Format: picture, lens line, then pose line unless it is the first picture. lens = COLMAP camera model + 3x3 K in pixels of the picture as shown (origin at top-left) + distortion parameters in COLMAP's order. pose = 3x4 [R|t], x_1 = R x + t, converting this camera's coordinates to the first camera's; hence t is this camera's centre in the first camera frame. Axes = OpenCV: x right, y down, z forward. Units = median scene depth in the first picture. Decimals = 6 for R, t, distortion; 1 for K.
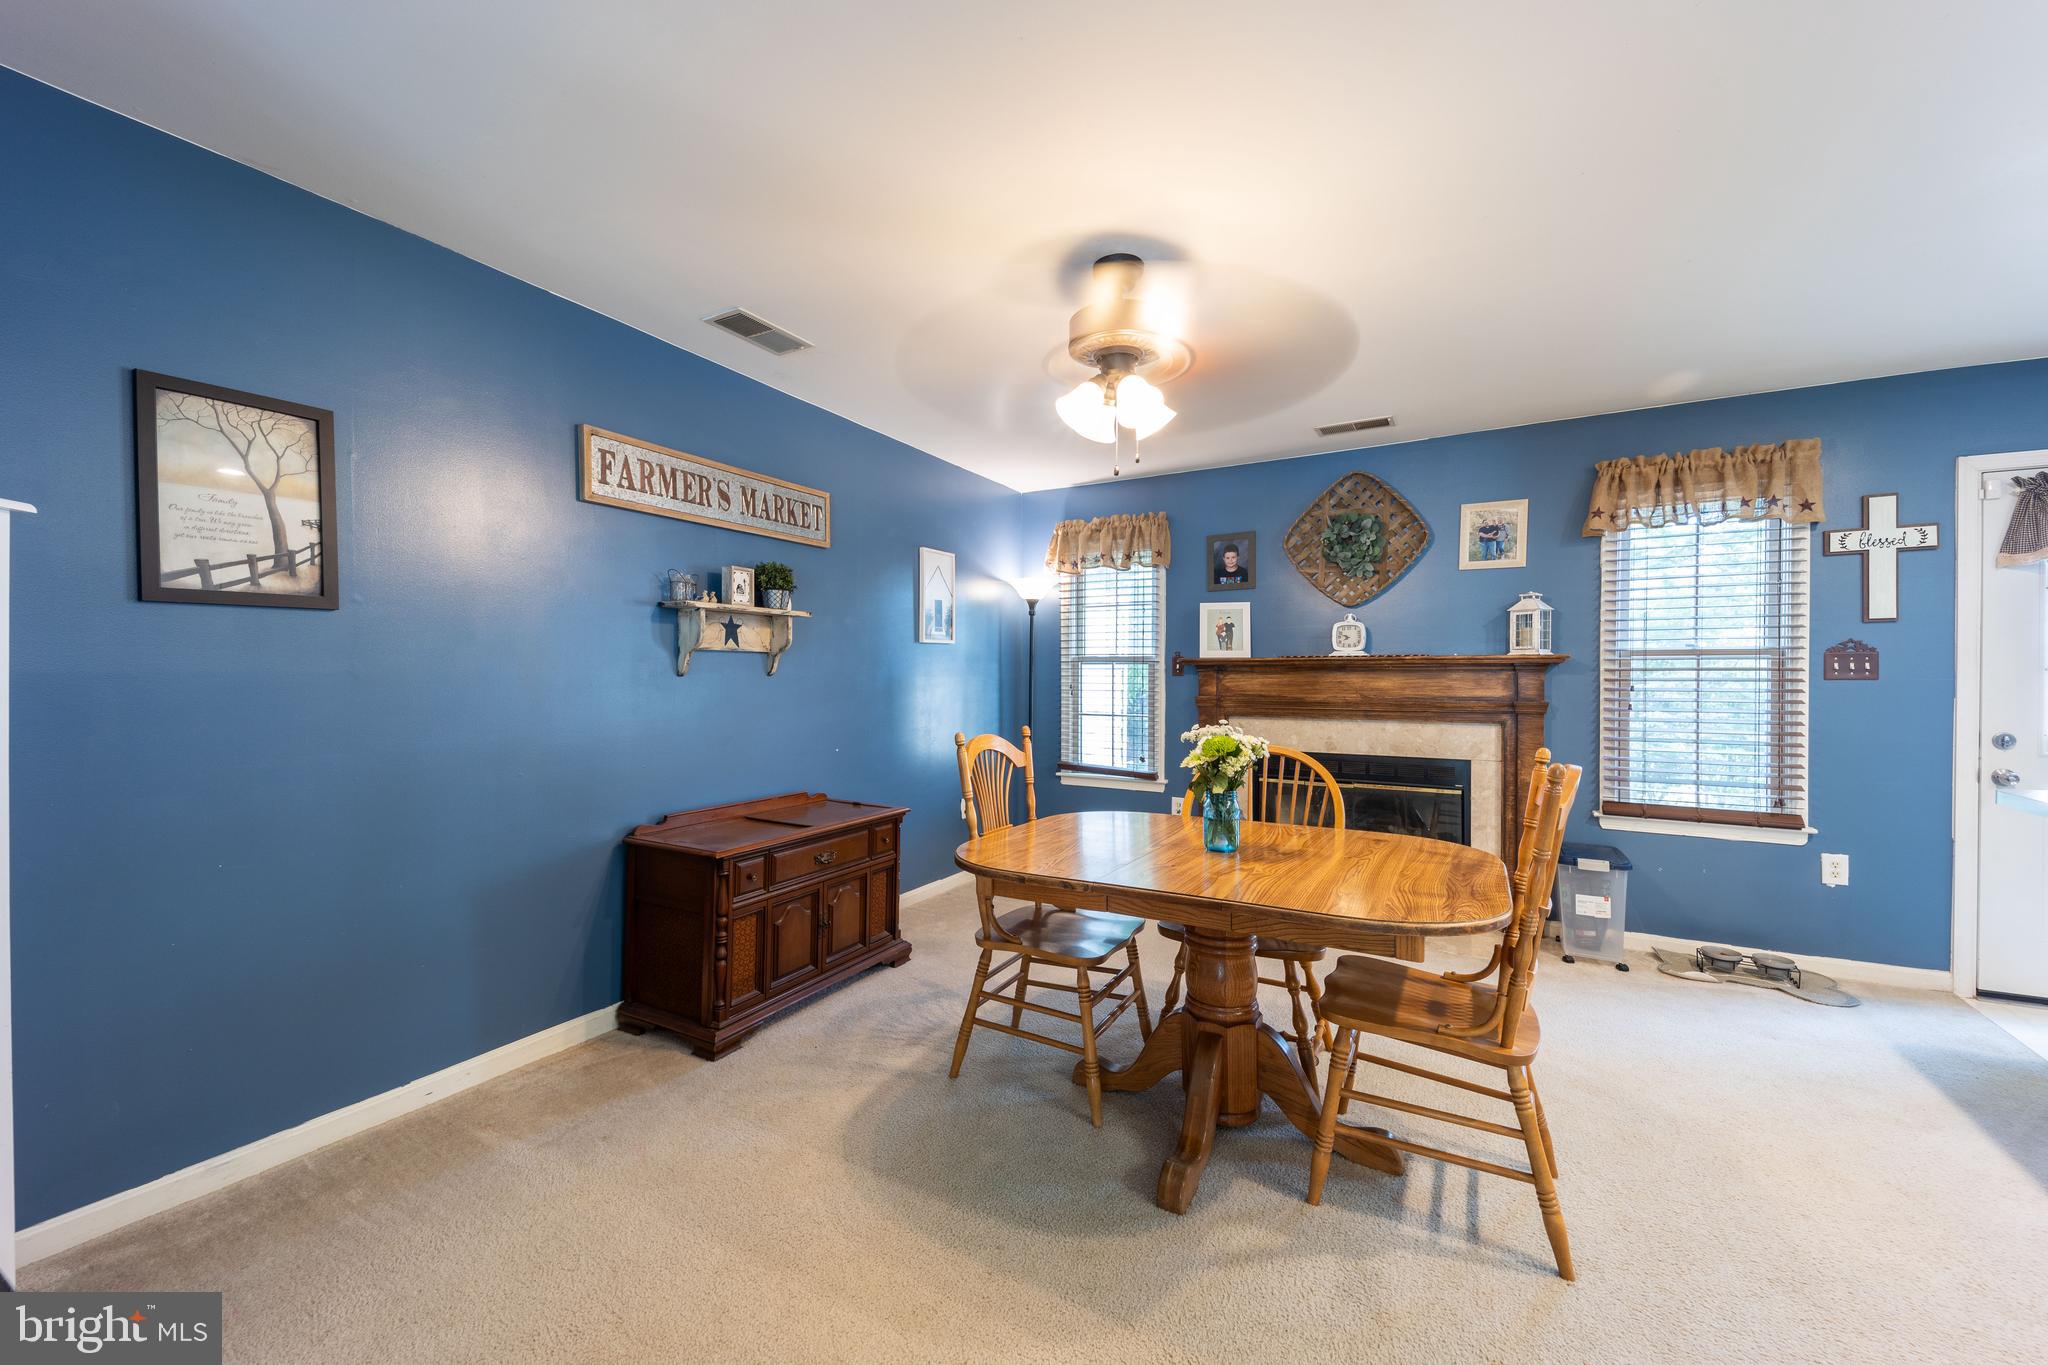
lens RADIAL K [[792.6, 0, 1020.1], [0, 792.6, 680.7], [0, 0, 1]] dist [0.077580, -0.035549]
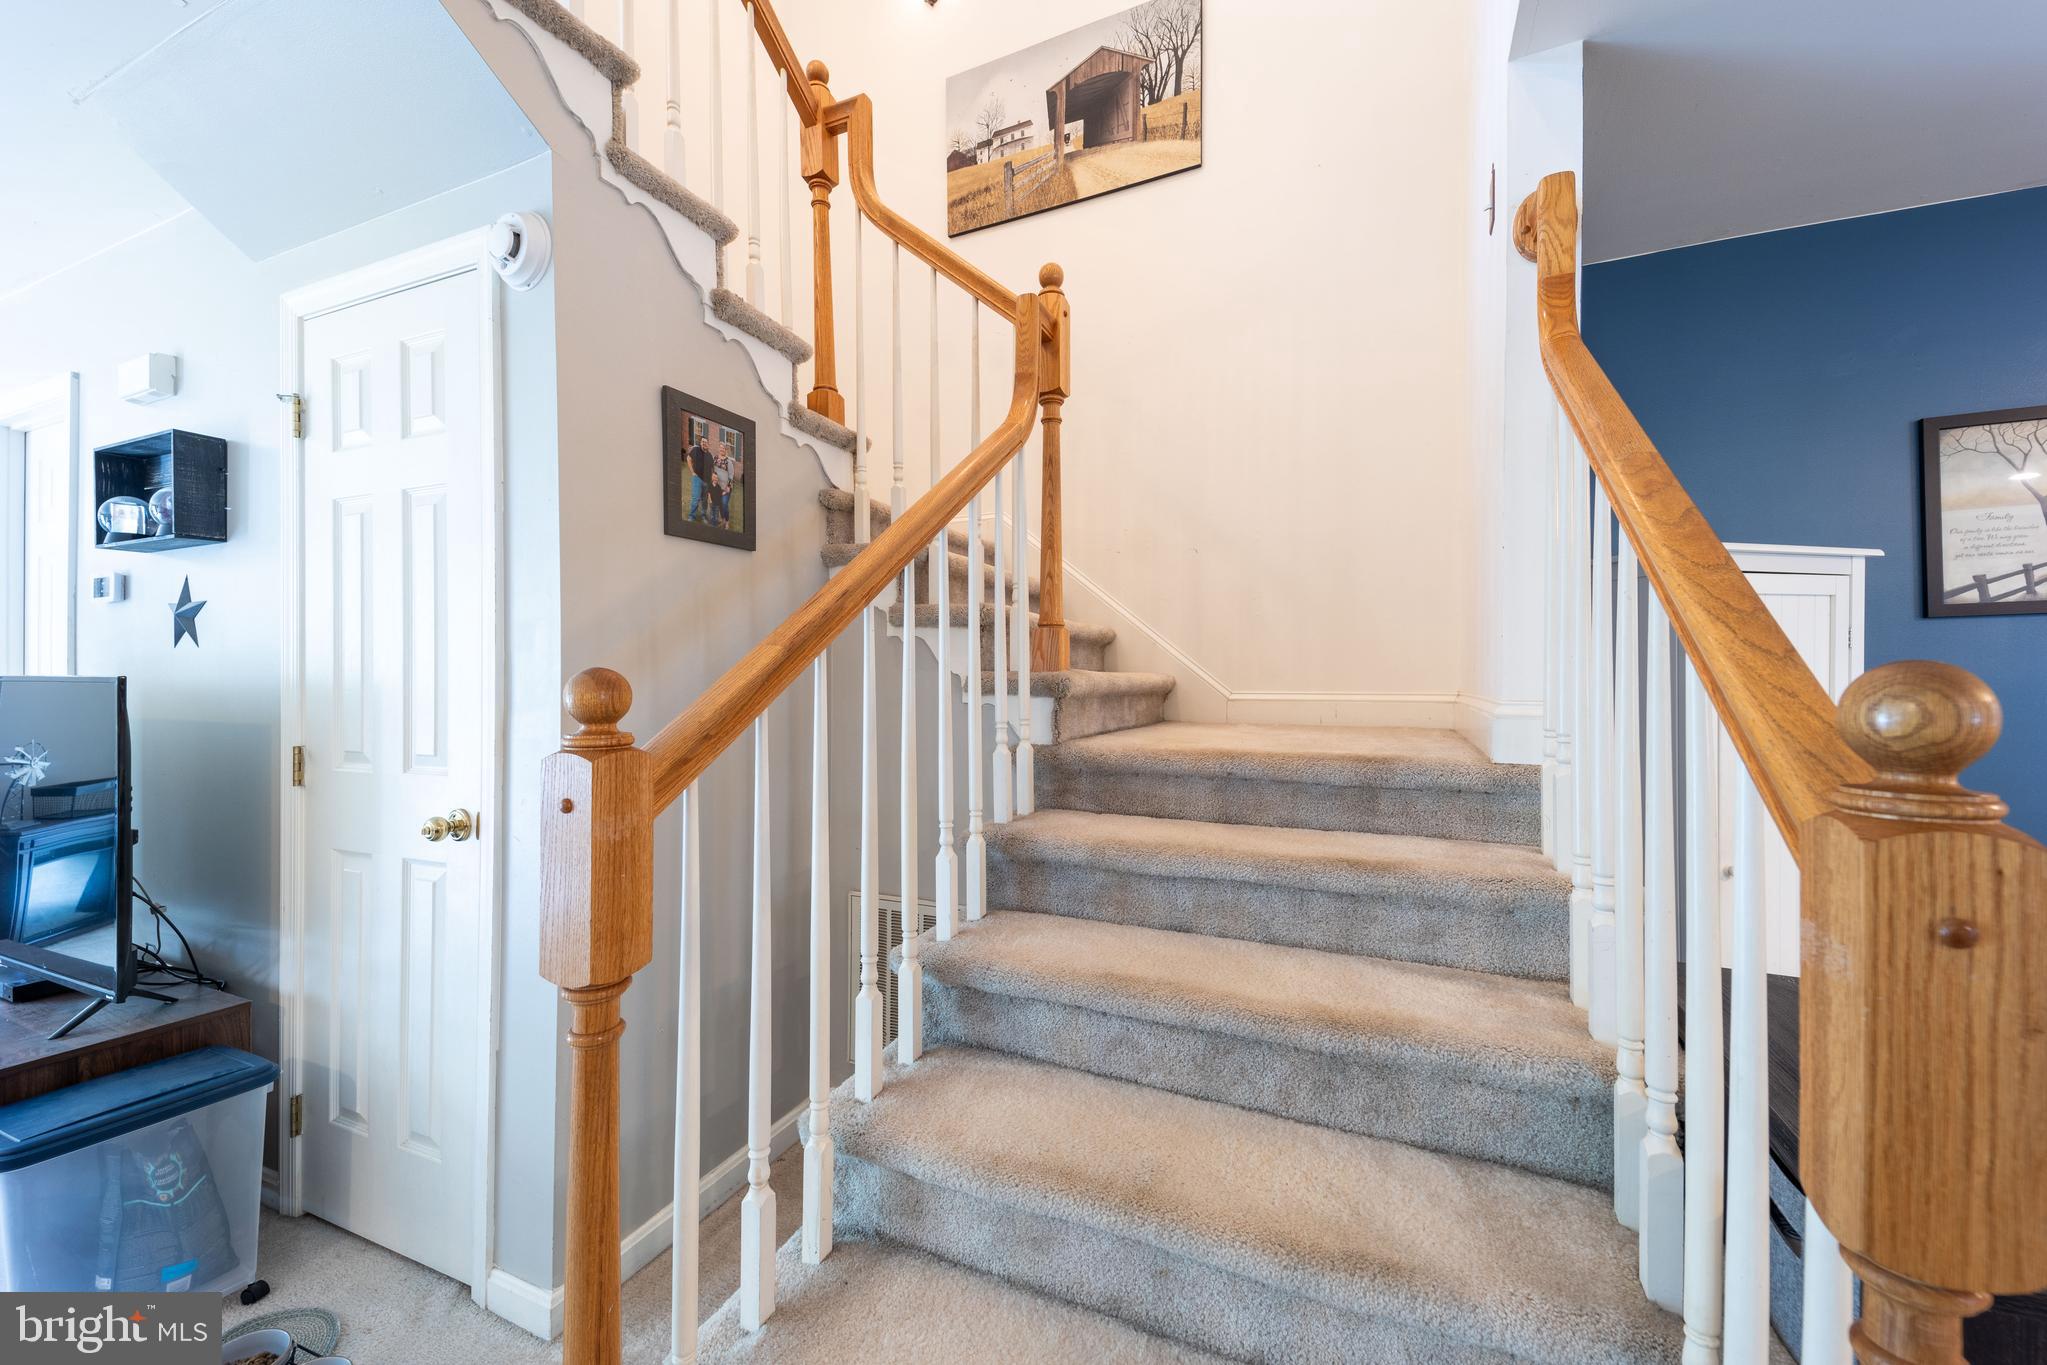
lens RADIAL K [[795.5, 0, 1019.8], [0, 795.5, 681.0], [0, 0, 1]] dist [0.079329, -0.034824]
pose [[0.088773, -0.005305, -0.996038, -0.012631], [-0.003390, 0.999978, -0.005628, 0.001407], [0.996046, 0.003876, 0.088753, -0.215528]]
